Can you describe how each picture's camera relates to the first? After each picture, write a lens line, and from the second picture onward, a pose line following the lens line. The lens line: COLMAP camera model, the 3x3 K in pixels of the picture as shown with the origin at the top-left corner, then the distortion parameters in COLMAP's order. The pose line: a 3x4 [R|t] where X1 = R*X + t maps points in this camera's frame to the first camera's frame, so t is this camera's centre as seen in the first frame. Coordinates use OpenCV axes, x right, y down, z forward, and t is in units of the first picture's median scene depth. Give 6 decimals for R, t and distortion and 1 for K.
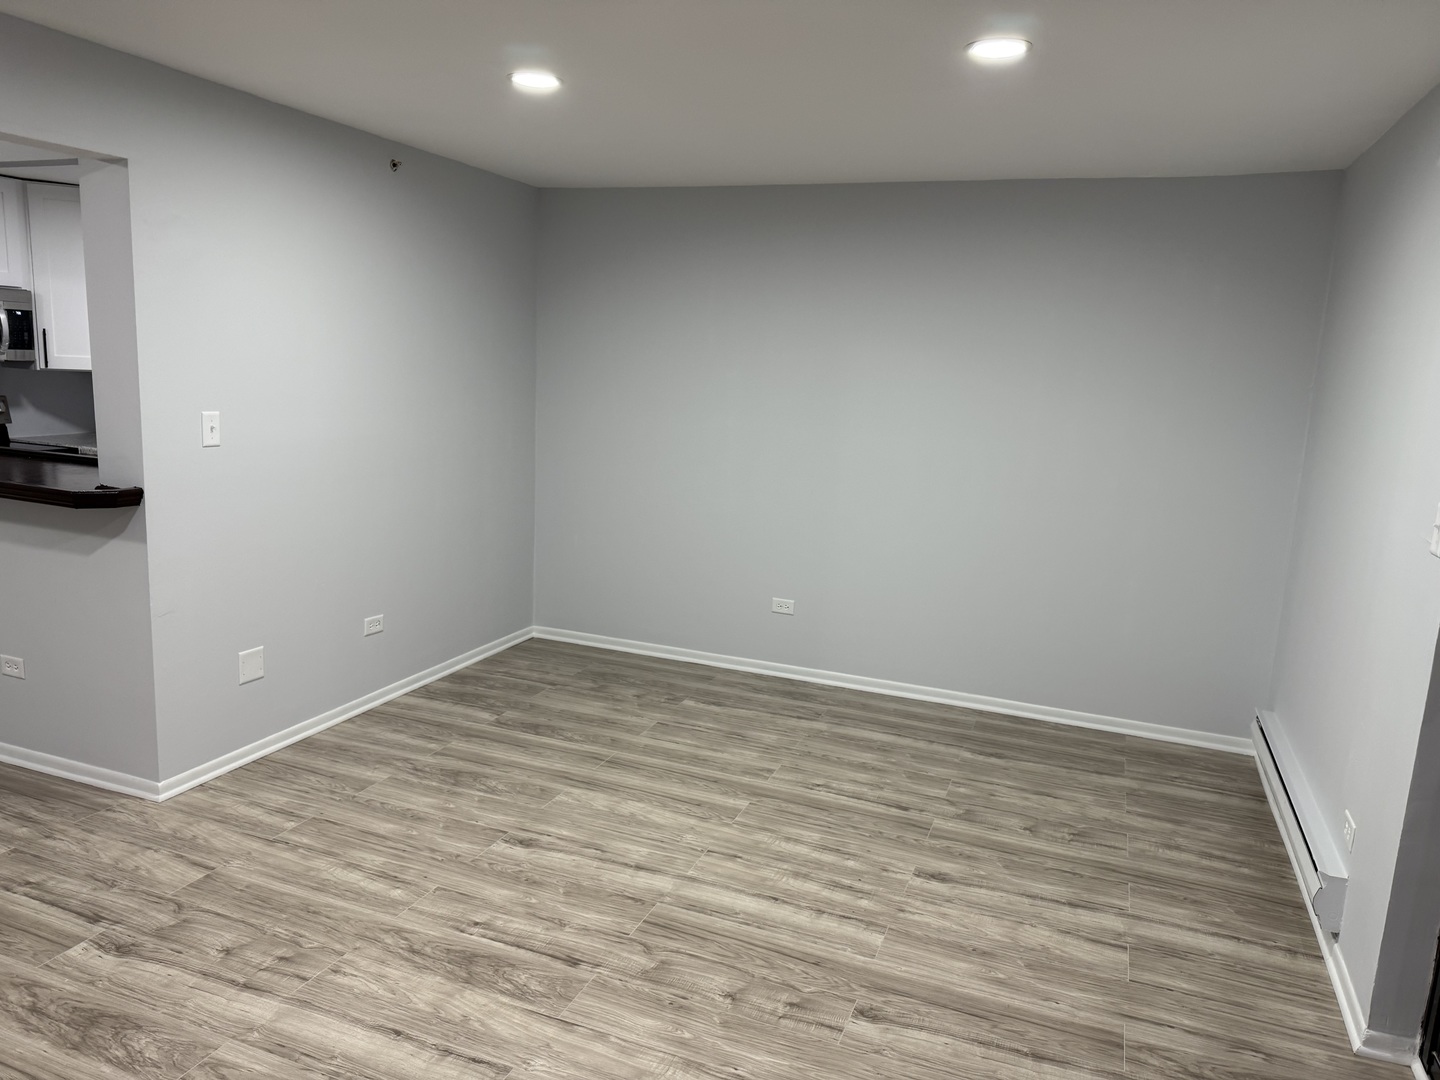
lens RADIAL K [[1018.7, 0, 728.2], [0, 1018.7, 513.1], [0, 0, 1]] dist [0.034332, -0.038968]
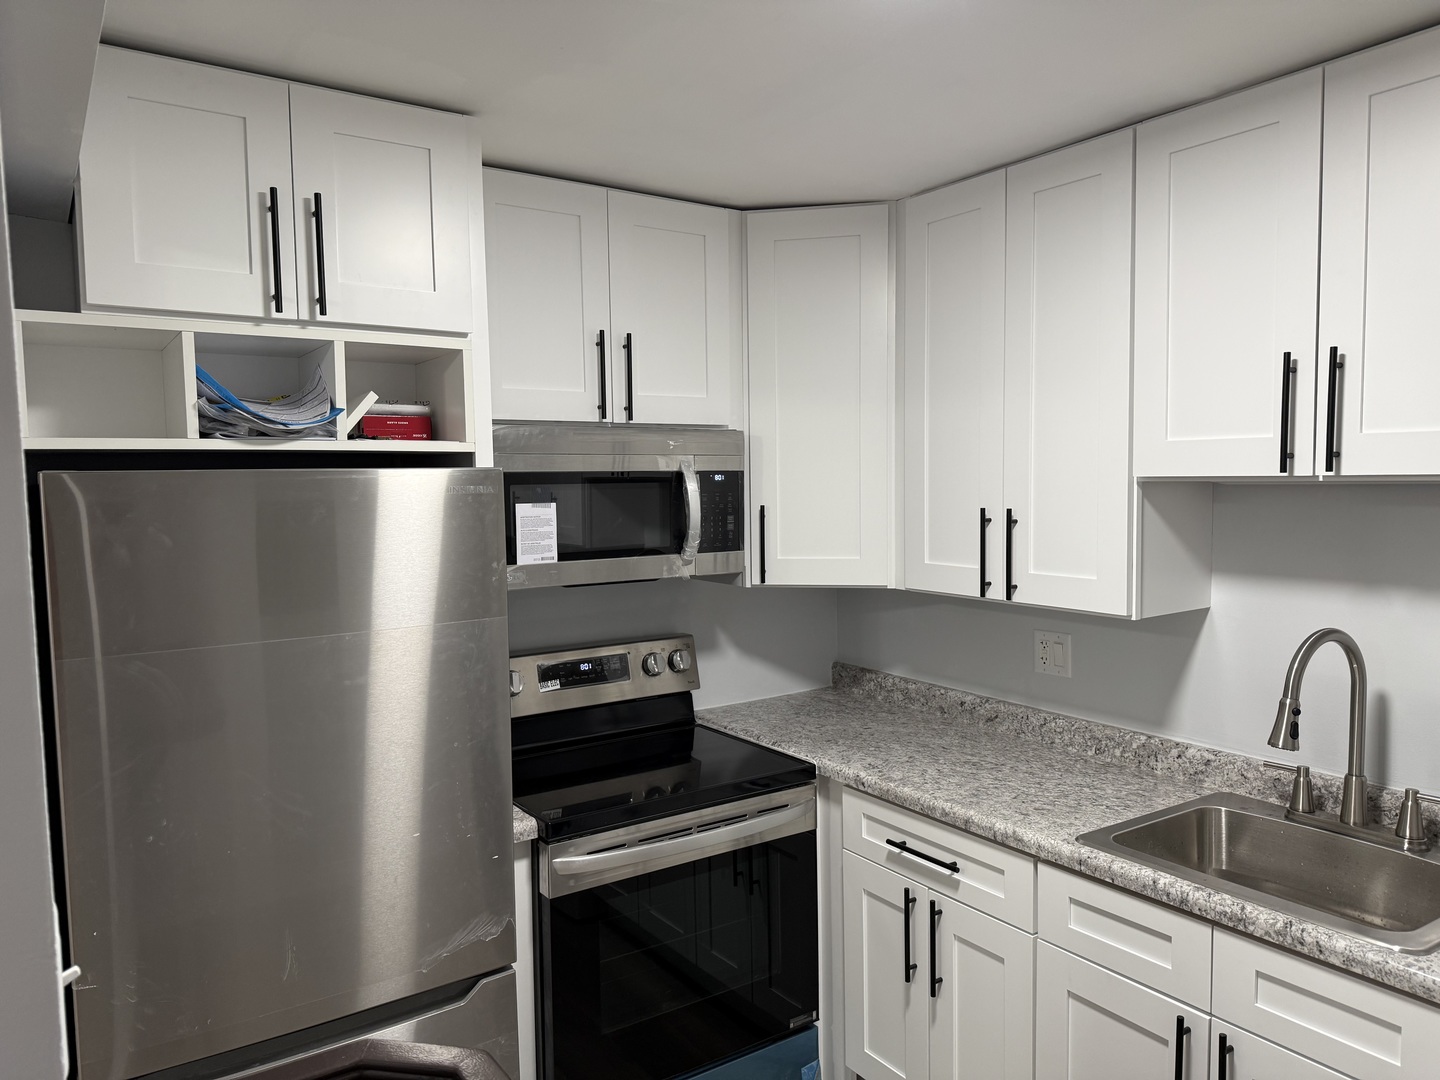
lens RADIAL K [[1018.7, 0, 709.0], [0, 1018.7, 539.6], [0, 0, 1]] dist [0.034332, -0.038968]
pose [[0.814699, -0.006002, -0.579853, -0.412577], [-0.050079, 0.995482, -0.080666, -0.124822], [0.577718, 0.094757, 0.810718, 0.603295]]
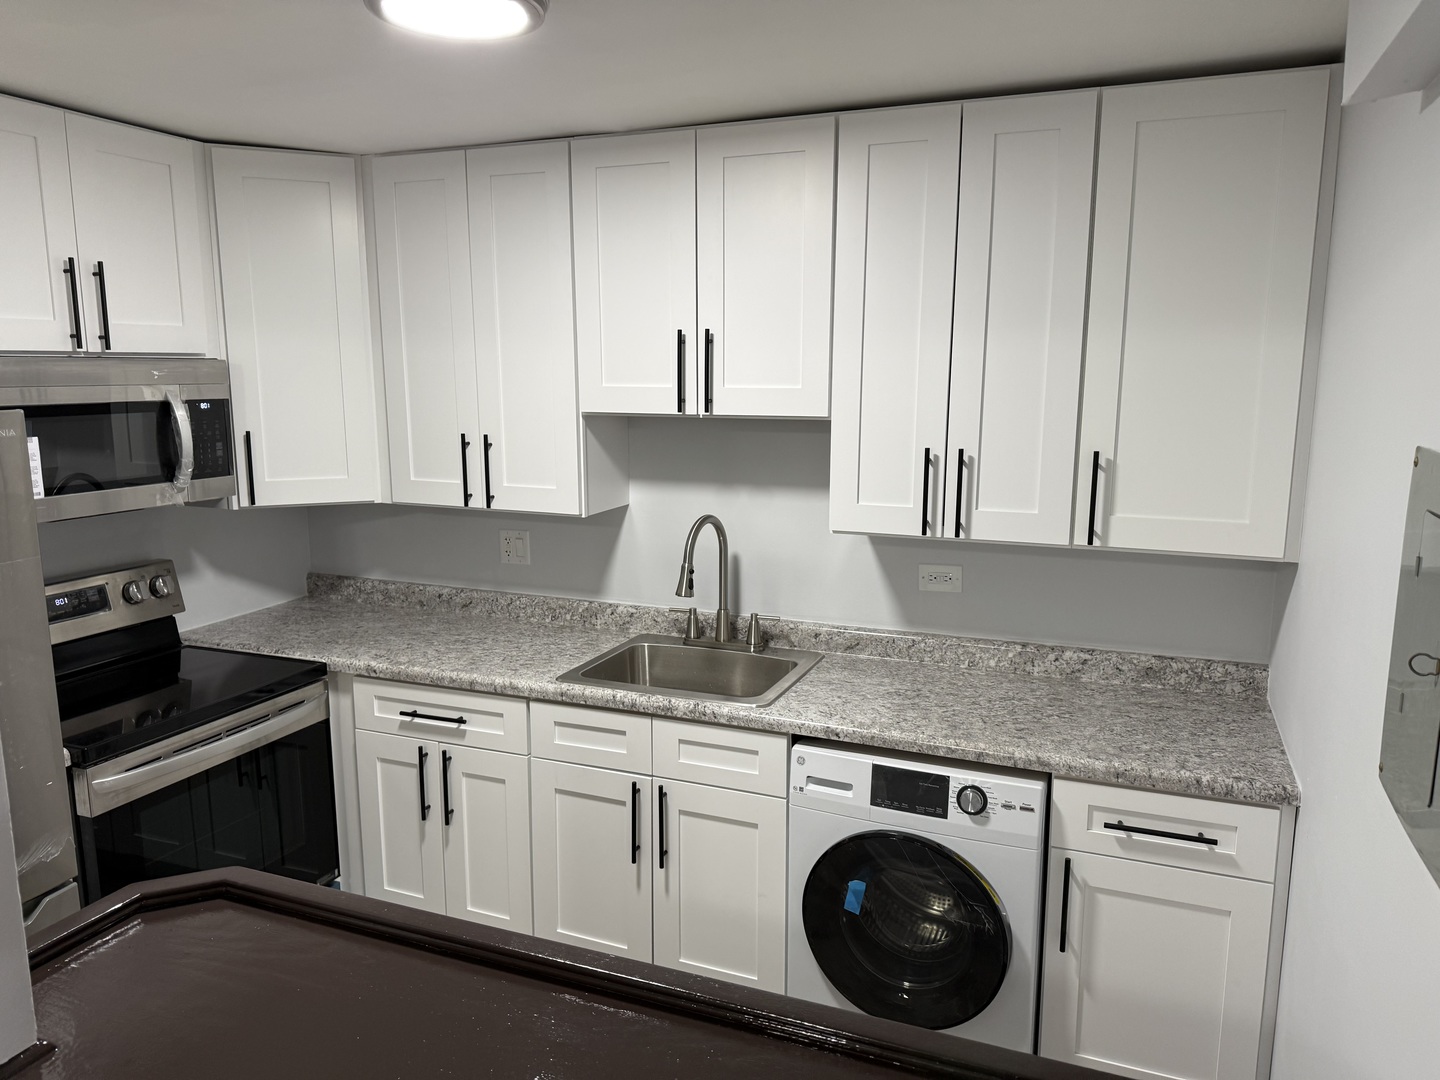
lens RADIAL K [[1018.7, 0, 728.9], [0, 1018.7, 526.6], [0, 0, 1]] dist [0.034332, -0.038968]
pose [[0.999568, -0.027177, -0.011217, -0.425882], [0.027159, 0.999630, -0.001721, -0.126153], [0.011259, 0.001415, 0.999936, 0.494458]]
